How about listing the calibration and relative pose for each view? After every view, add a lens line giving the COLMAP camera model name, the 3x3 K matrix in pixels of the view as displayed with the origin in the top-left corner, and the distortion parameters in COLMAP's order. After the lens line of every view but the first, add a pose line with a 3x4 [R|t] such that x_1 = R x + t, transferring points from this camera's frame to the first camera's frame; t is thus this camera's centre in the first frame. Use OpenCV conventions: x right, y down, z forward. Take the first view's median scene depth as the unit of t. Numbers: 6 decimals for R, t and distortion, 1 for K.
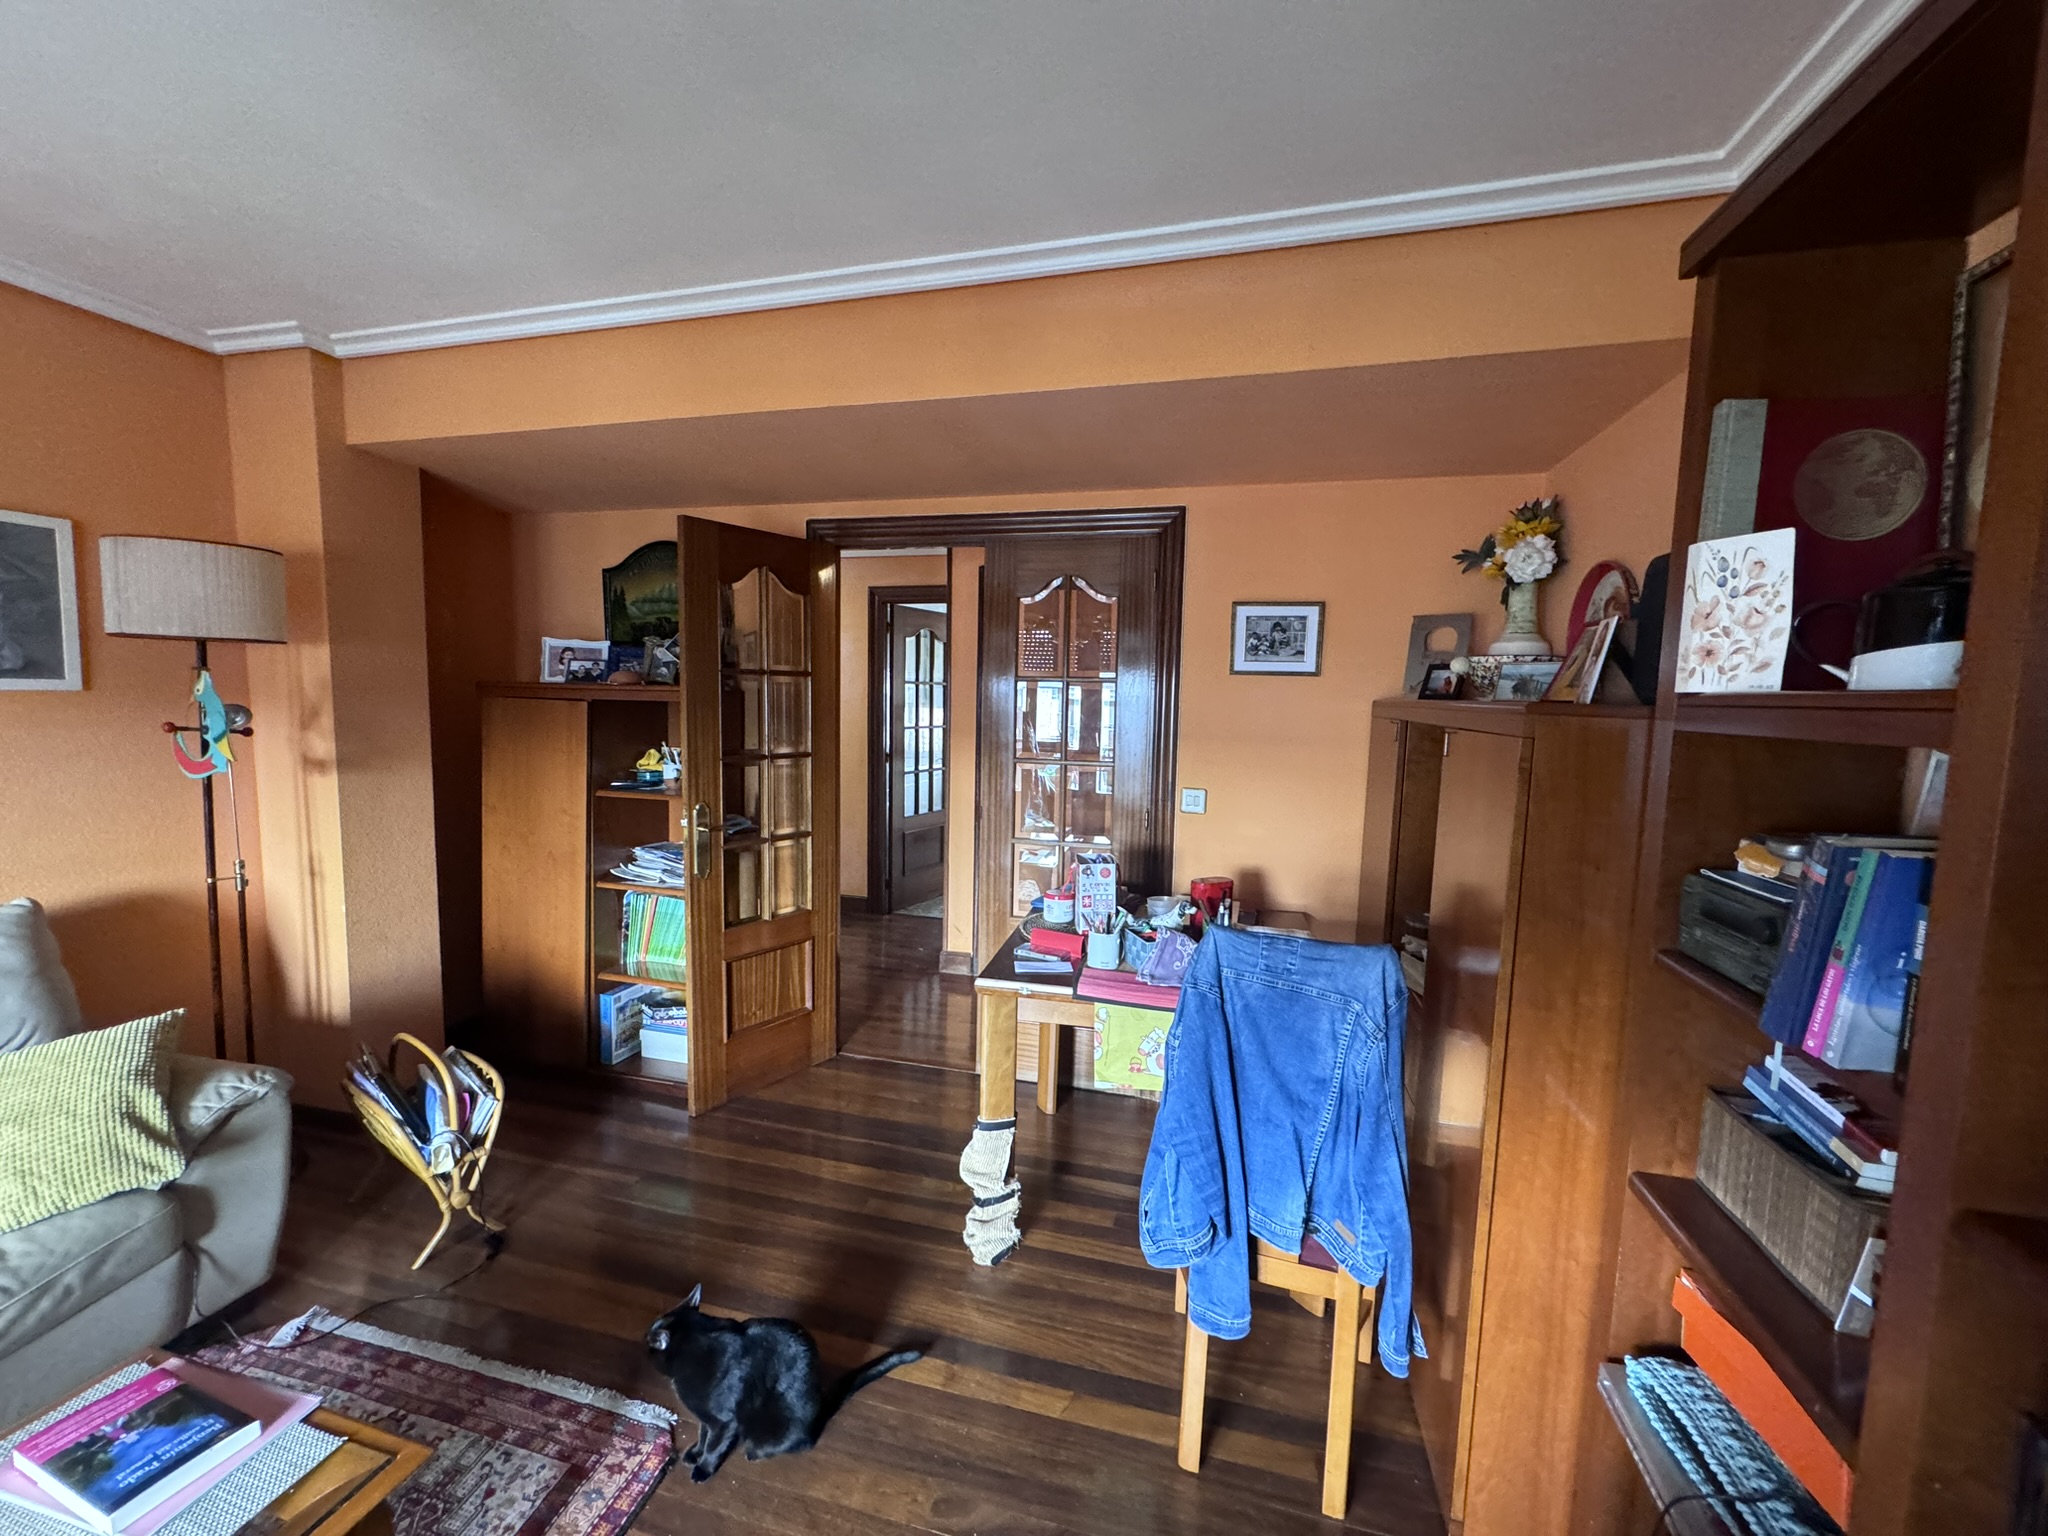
lens RADIAL K [[818.3, 0, 1024.0], [0, 818.3, 769.9], [0, 0, 1]] dist [-0.005028, 0.001170]
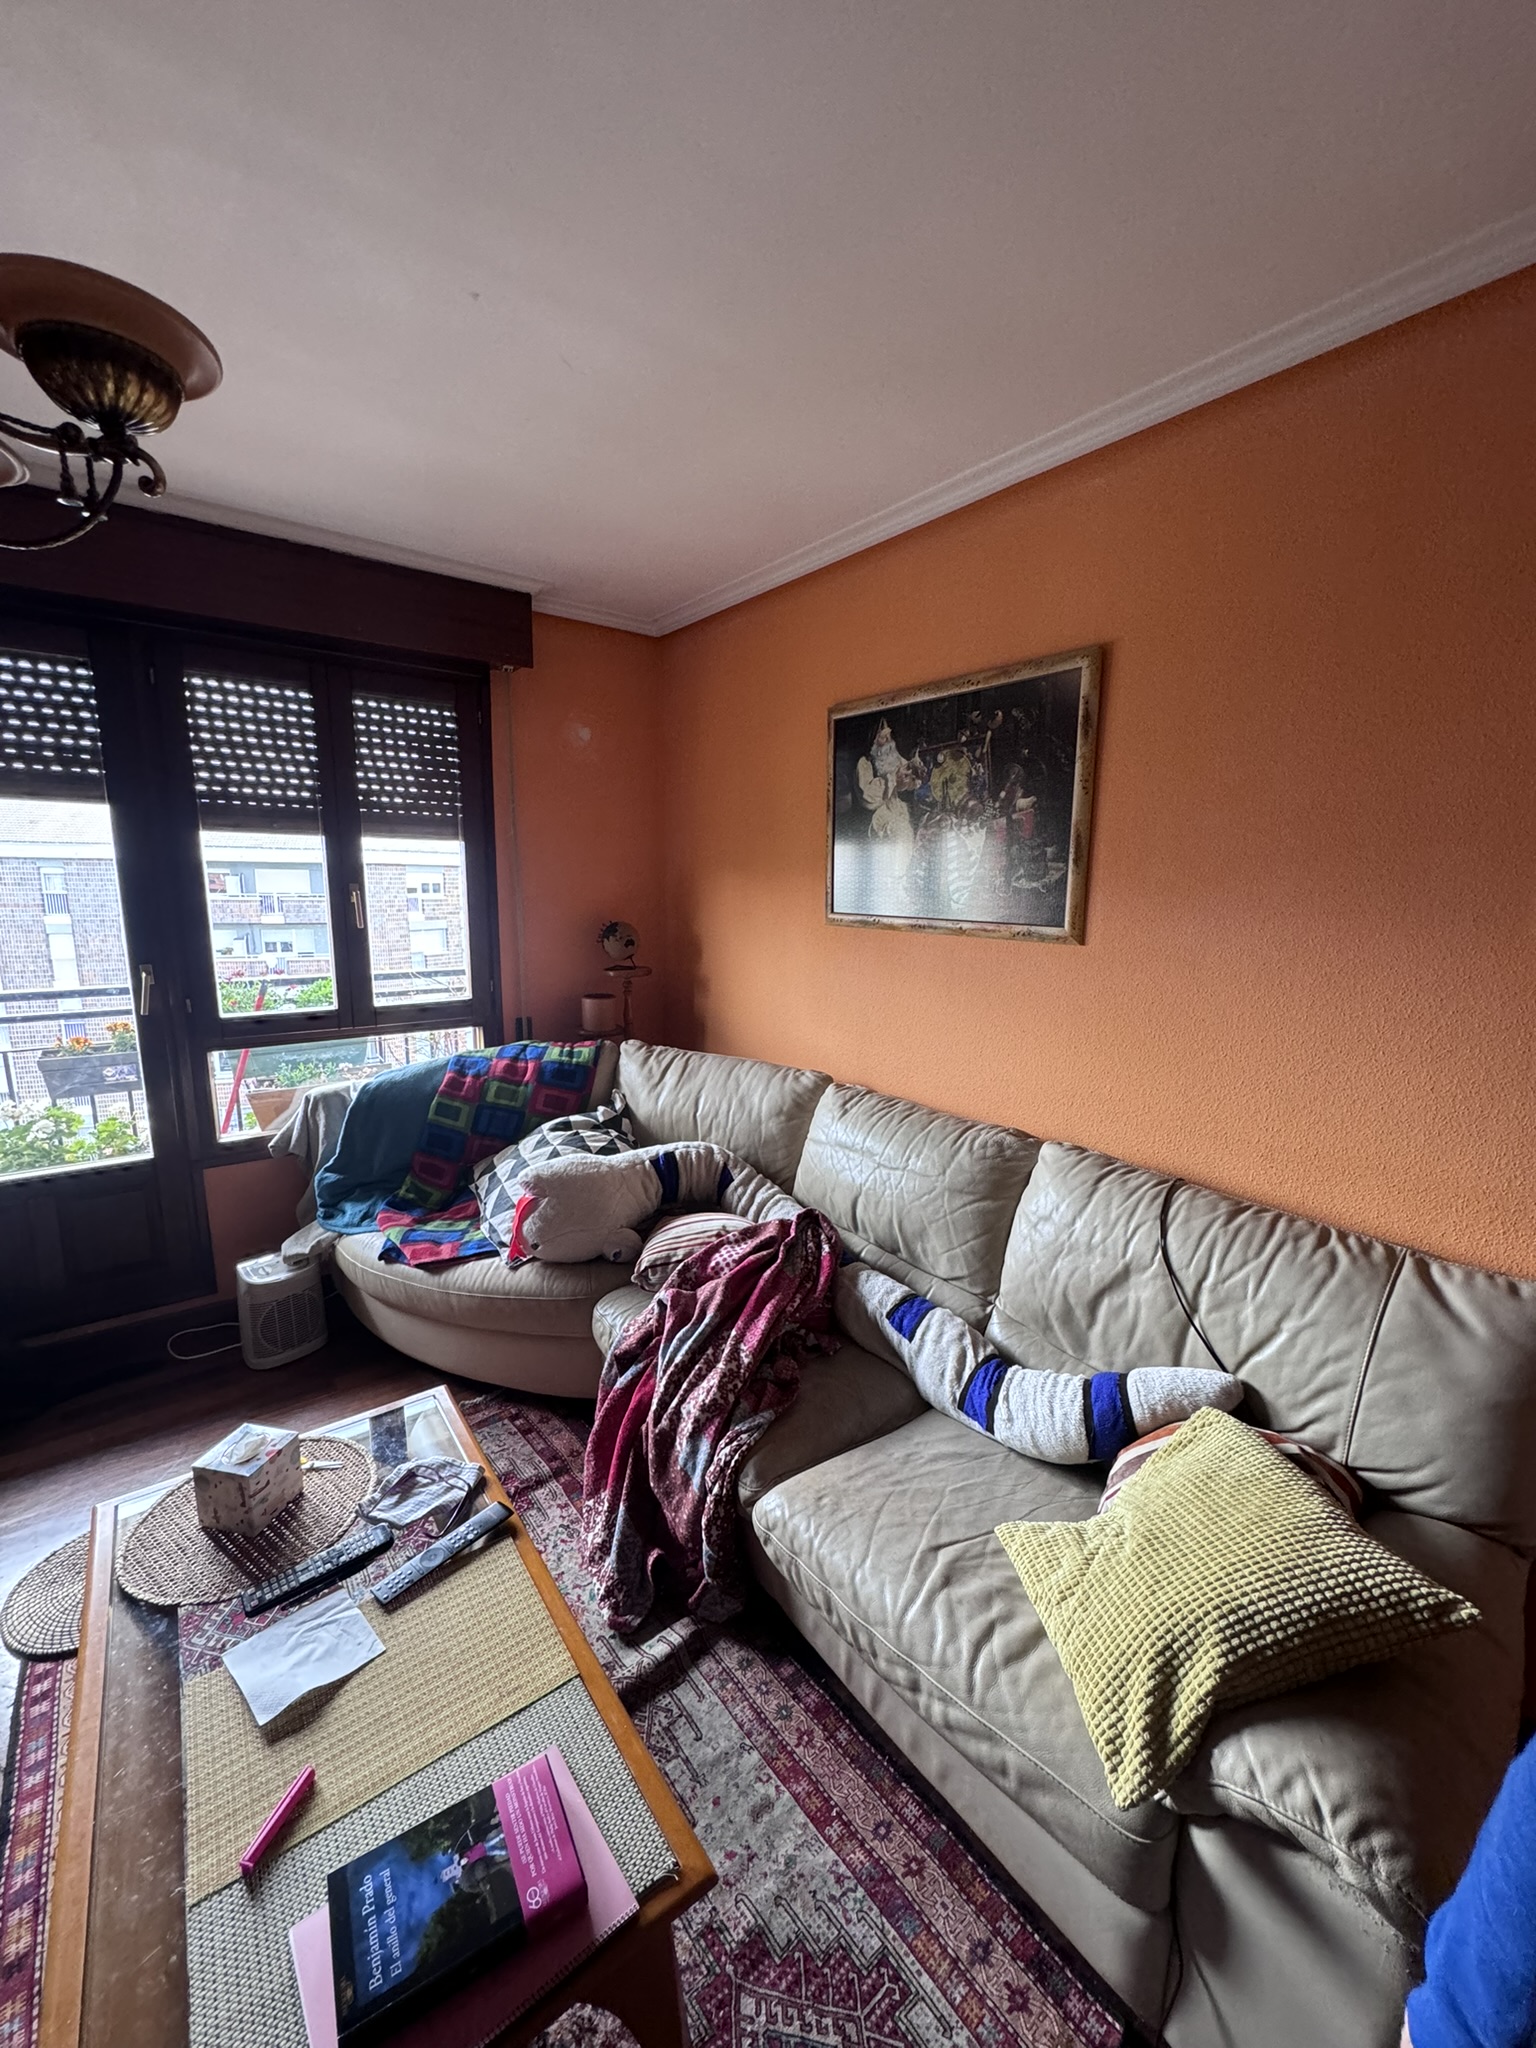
lens RADIAL K [[818.3, 0, 769.0], [0, 818.3, 1026.8], [0, 0, 1]] dist [-0.005028, 0.001170]
pose [[-0.616384, 0.112548, -0.779361, -0.472926], [-0.101224, 0.970197, 0.220163, -0.111773], [0.780913, 0.214595, -0.586621, 0.947818]]
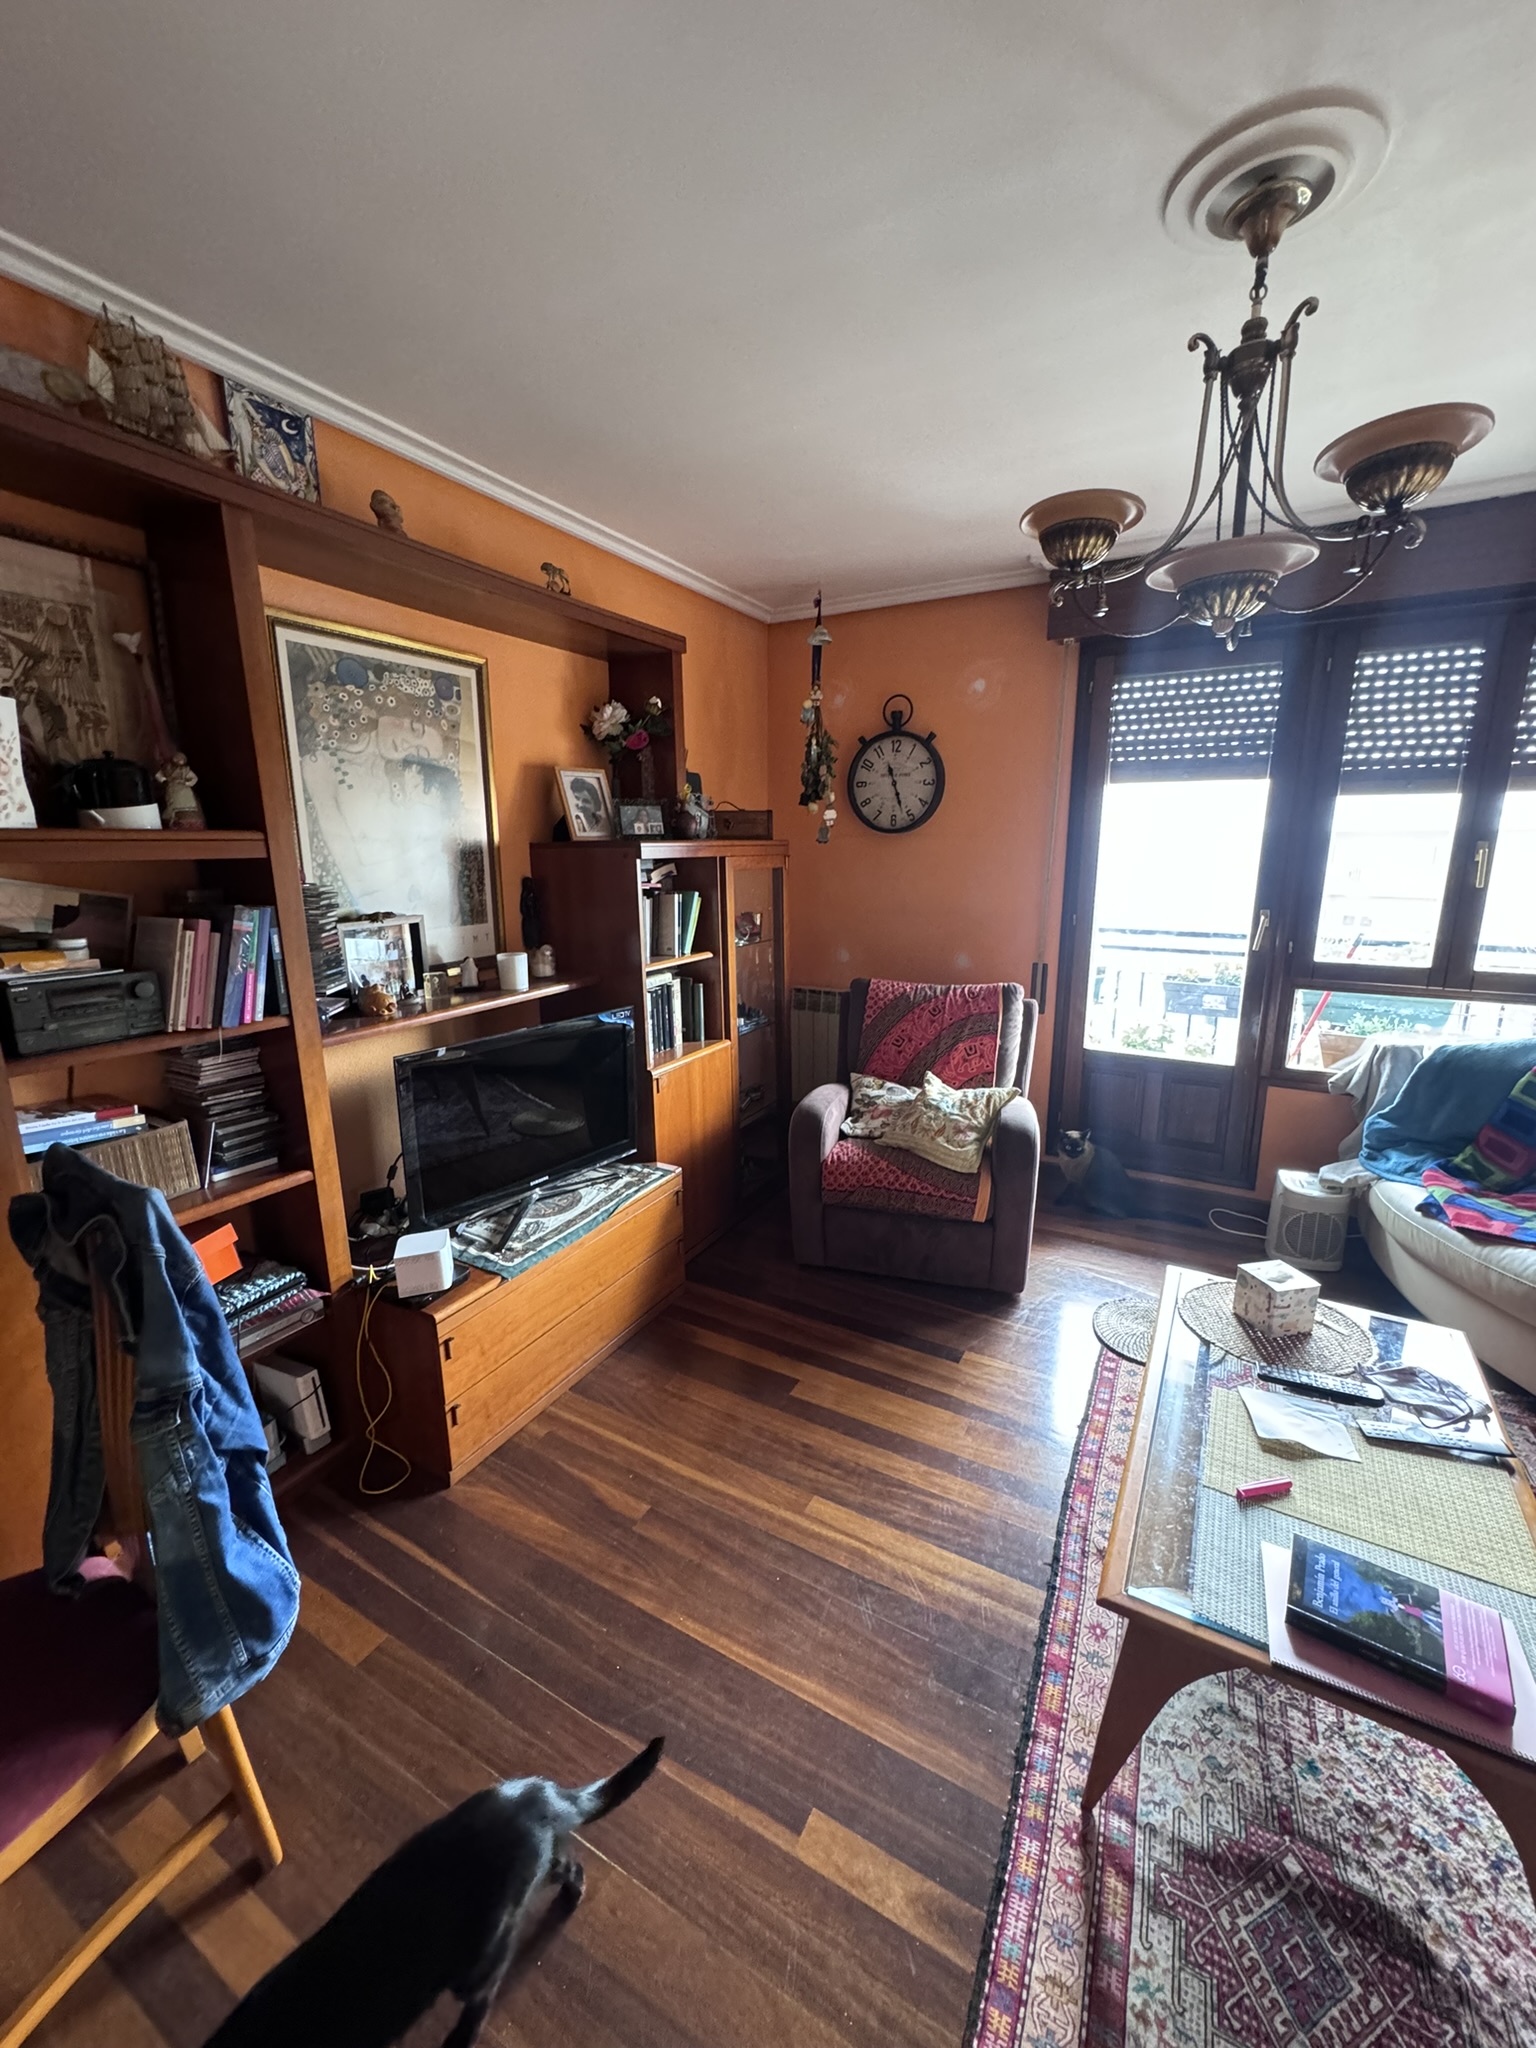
lens RADIAL K [[818.3, 0, 762.5], [0, 818.3, 1024.9], [0, 0, 1]] dist [-0.005028, 0.001170]
pose [[-0.966667, -0.070313, 0.246193, -0.338339], [0.009809, 0.950677, 0.310029, -0.110557], [-0.255849, 0.302109, -0.918298, 1.182226]]
